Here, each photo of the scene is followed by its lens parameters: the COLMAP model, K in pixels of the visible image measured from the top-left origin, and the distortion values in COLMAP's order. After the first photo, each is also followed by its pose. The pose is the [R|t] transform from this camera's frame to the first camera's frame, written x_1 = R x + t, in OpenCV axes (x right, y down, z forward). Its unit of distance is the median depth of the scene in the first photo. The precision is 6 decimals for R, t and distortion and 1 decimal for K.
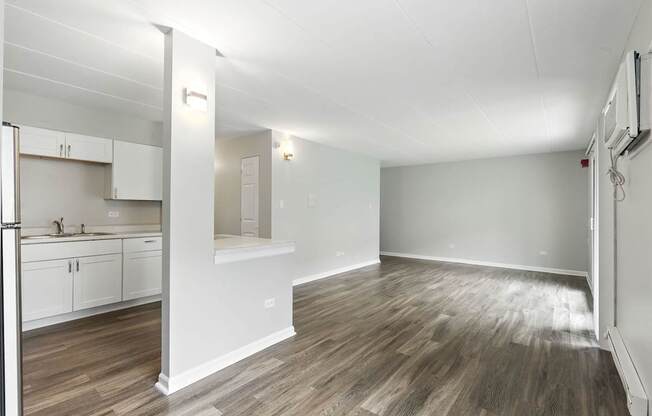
lens RADIAL K [[295.3, 0, 328.0], [0, 295.3, 208.9], [0, 0, 1]] dist [0.001751, 0.000750]
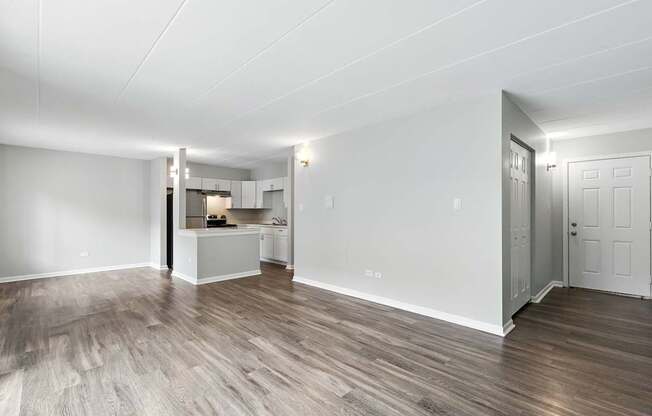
lens RADIAL K [[295.3, 0, 327.3], [0, 295.3, 211.6], [0, 0, 1]] dist [0.001751, 0.000750]
pose [[-0.124173, -0.009889, -0.992211, 1.198962], [0.005742, 0.999926, -0.010684, 0.019422], [0.992244, -0.007024, -0.124107, 1.578883]]
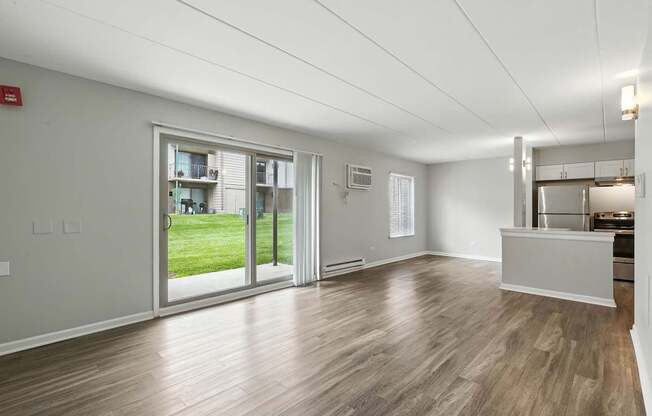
lens RADIAL K [[295.3, 0, 331.8], [0, 295.3, 208.7], [0, 0, 1]] dist [0.001751, 0.000750]
pose [[-0.996649, -0.006449, 0.081545, 0.512398], [-0.007009, 0.999954, -0.006588, 0.020102], [-0.081499, -0.007138, -0.996648, 2.097626]]
